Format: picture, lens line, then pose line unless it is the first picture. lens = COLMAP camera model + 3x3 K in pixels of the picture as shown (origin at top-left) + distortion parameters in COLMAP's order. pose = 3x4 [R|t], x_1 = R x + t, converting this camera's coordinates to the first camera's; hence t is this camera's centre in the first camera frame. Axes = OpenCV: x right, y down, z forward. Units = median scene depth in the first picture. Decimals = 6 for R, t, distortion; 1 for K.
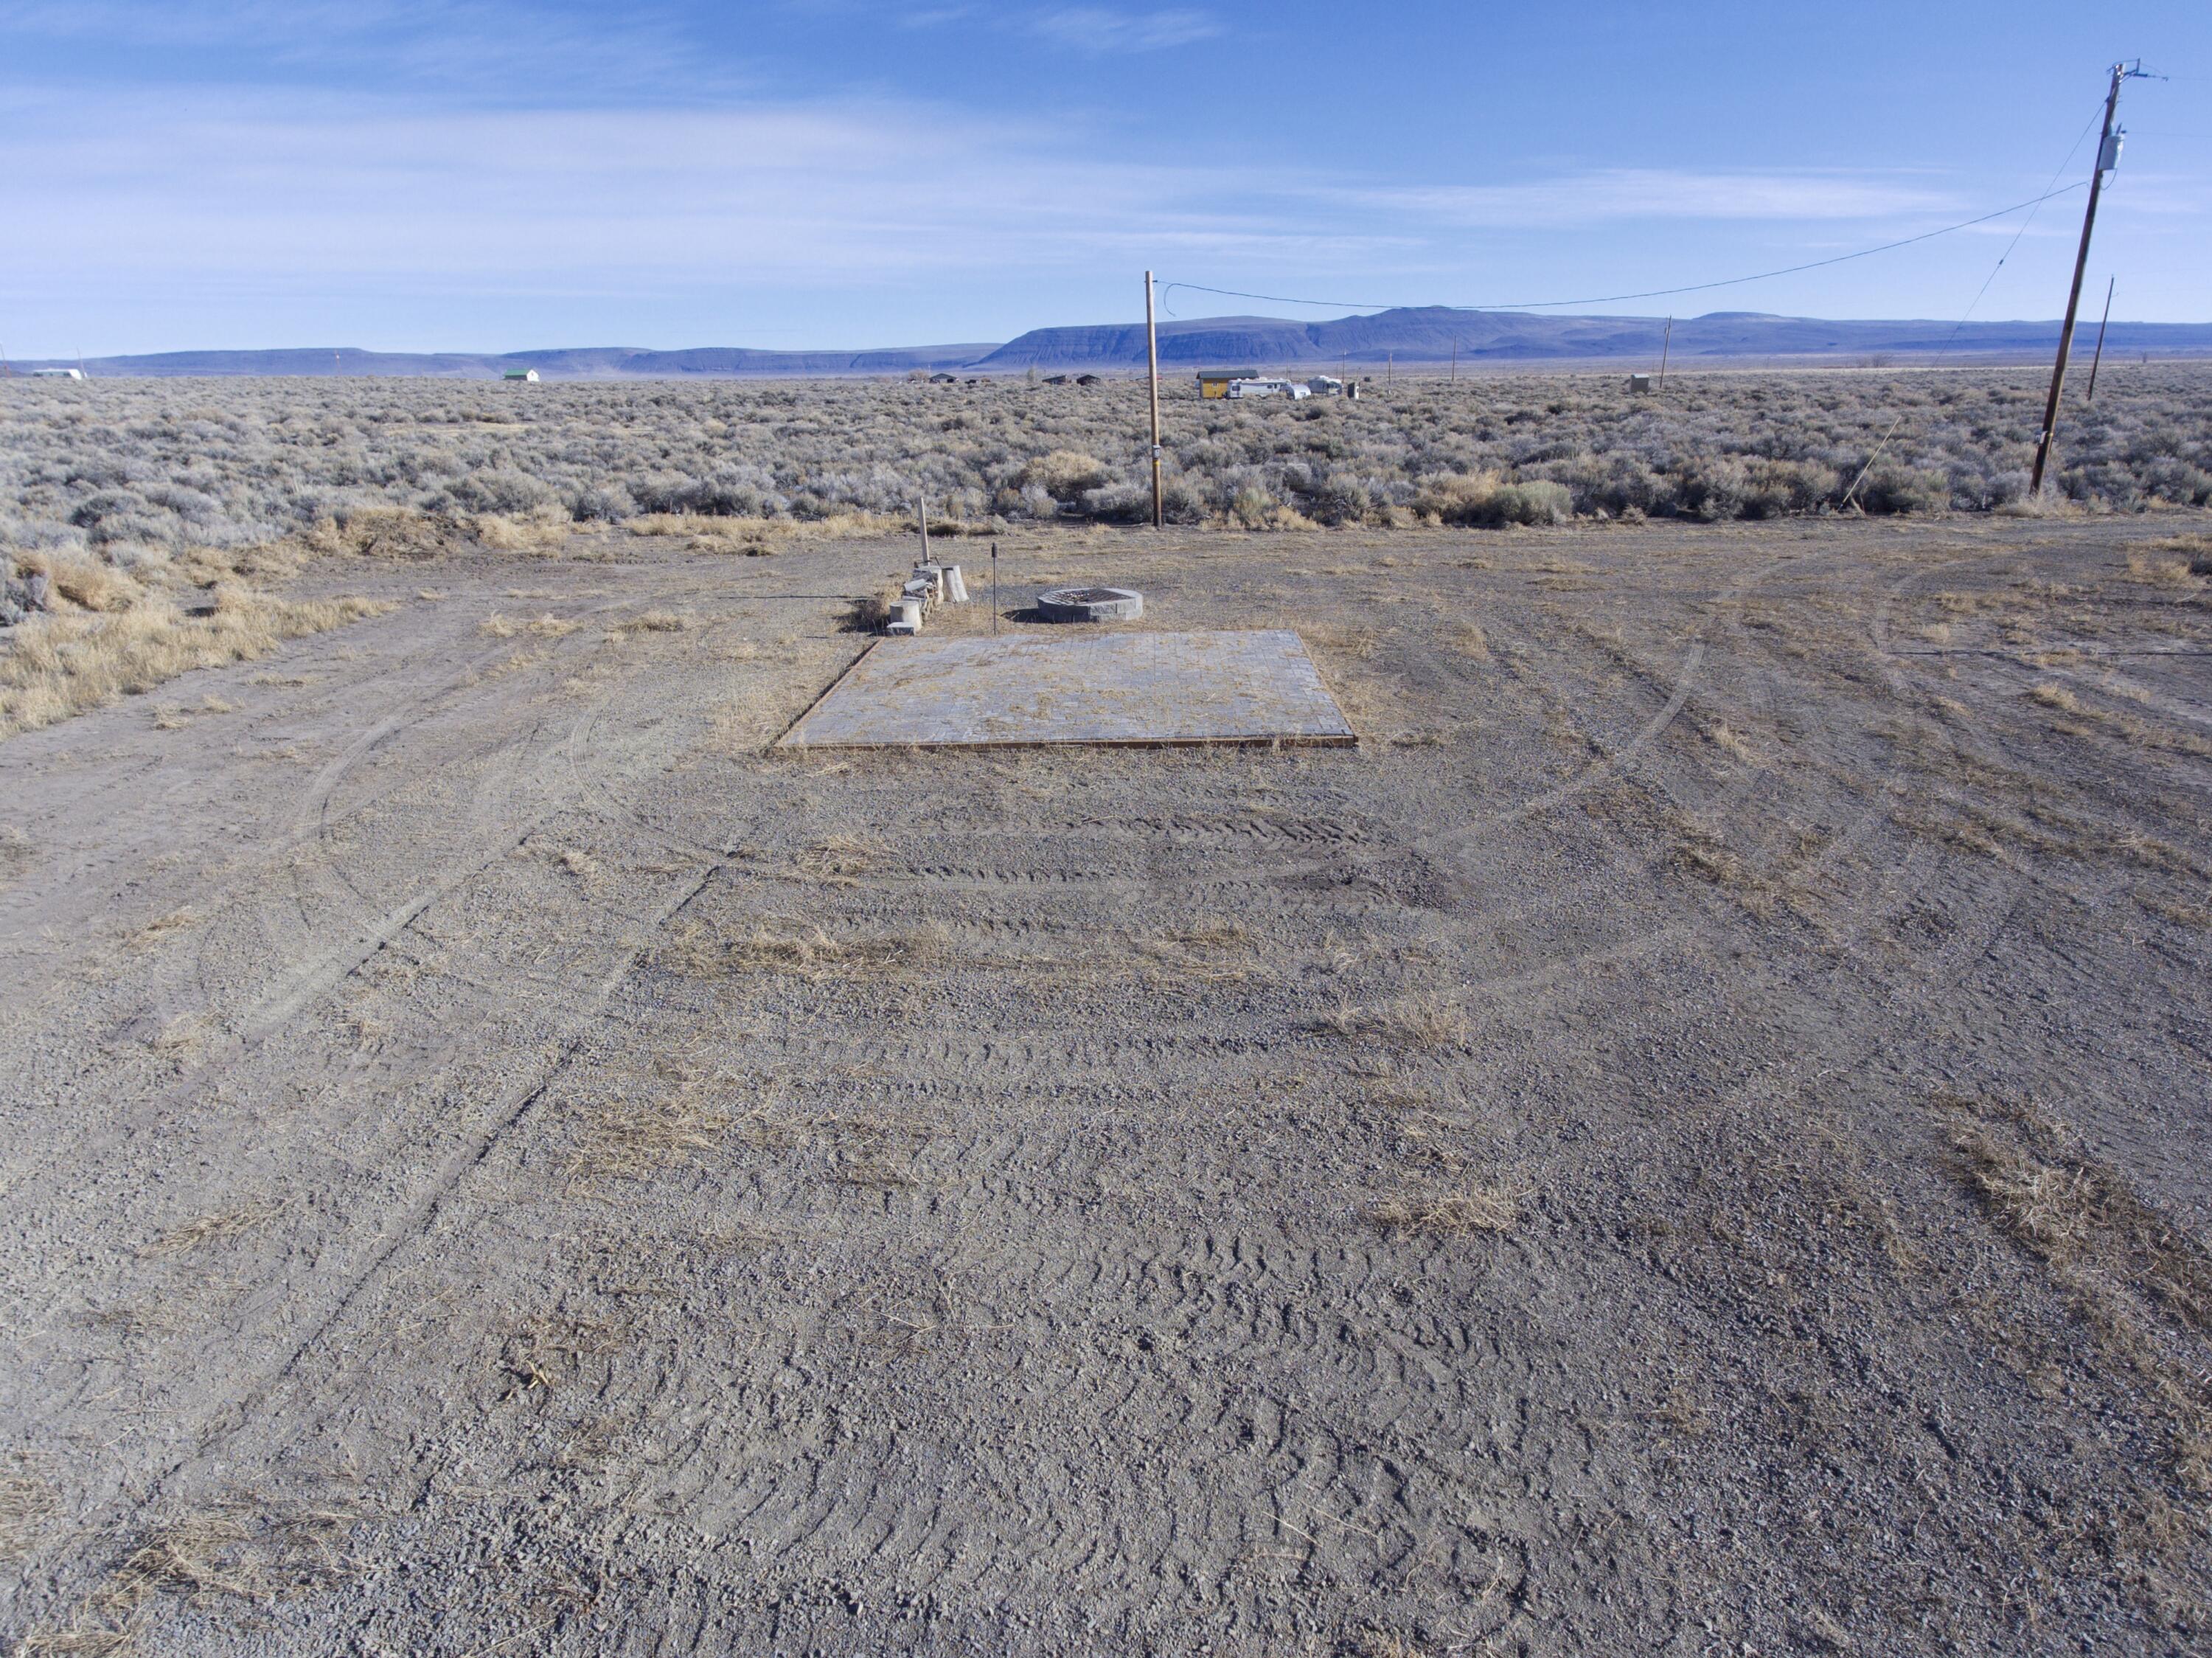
lens RADIAL K [[1302.4, 0, 1107.5], [0, 1302.4, 847.3], [0, 0, 1]] dist [-0.008849, 0.004029]
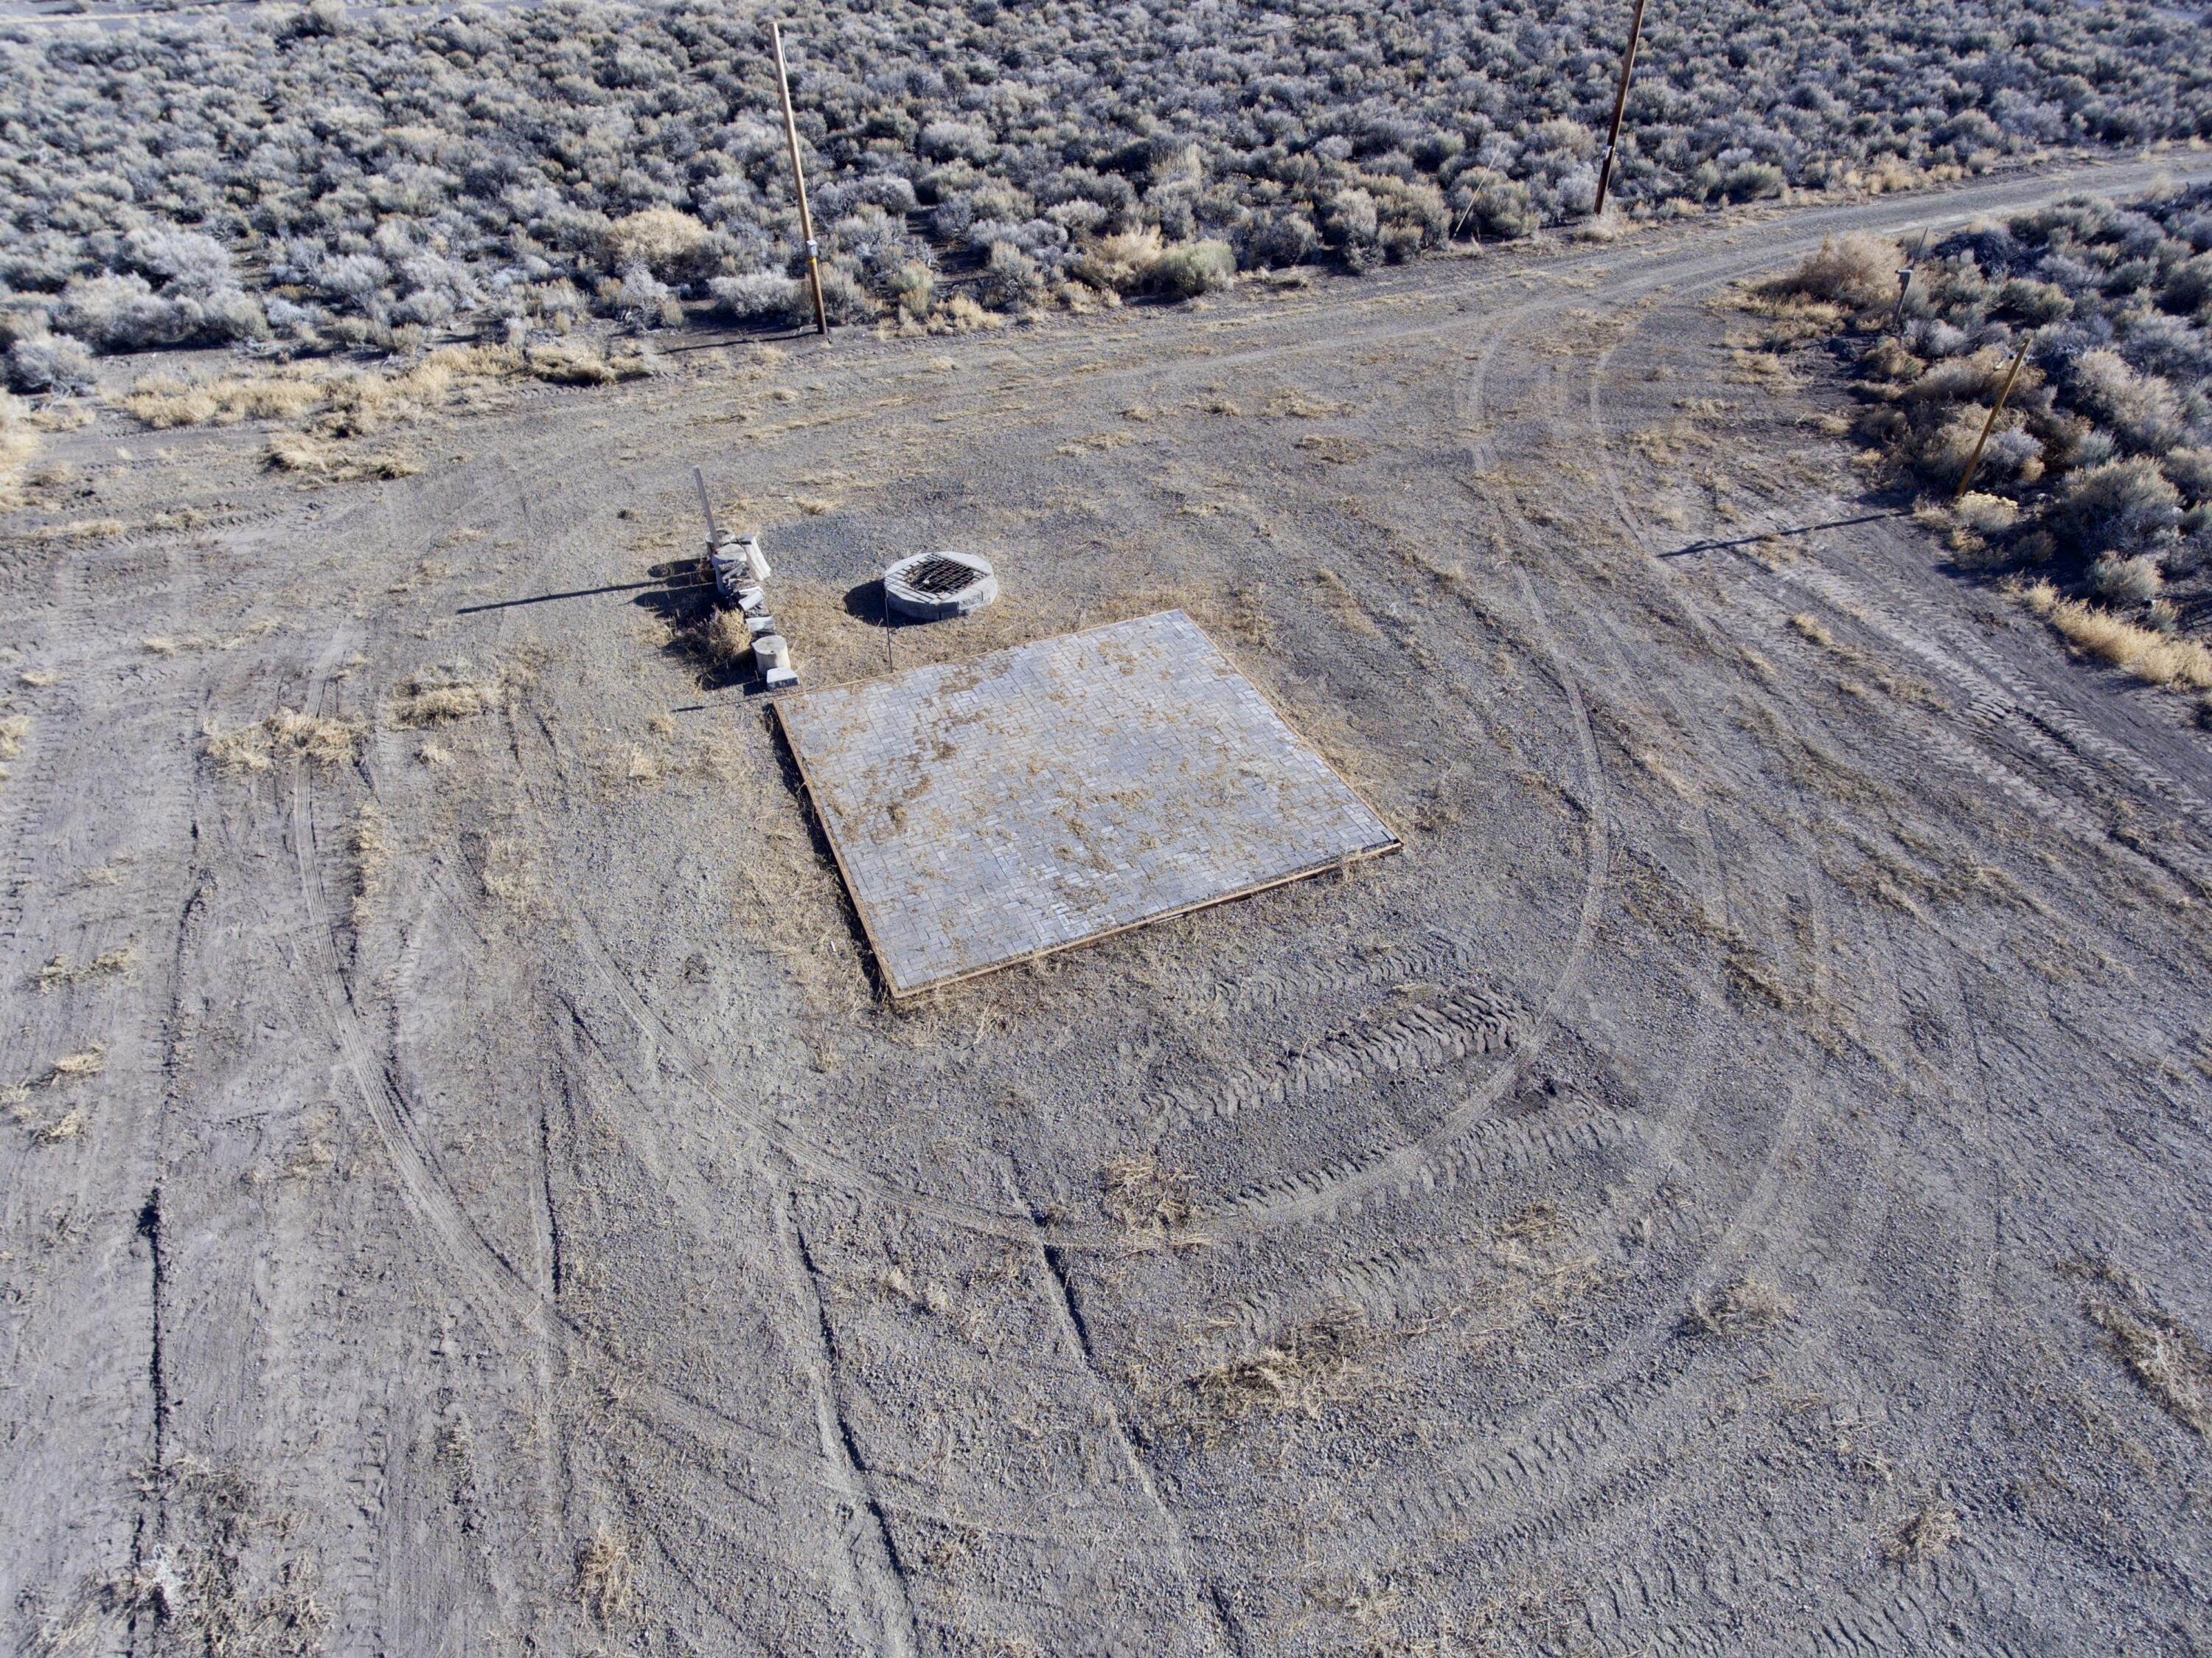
lens RADIAL K [[1322.3, 0, 1107.3], [0, 1322.3, 829.5], [0, 0, 1]] dist [-0.006936, -0.001139]
pose [[0.910584, -0.242153, 0.334960, -0.169653], [0.126873, 0.935039, 0.331065, -0.205647], [-0.393369, -0.258965, 0.882155, 0.043522]]
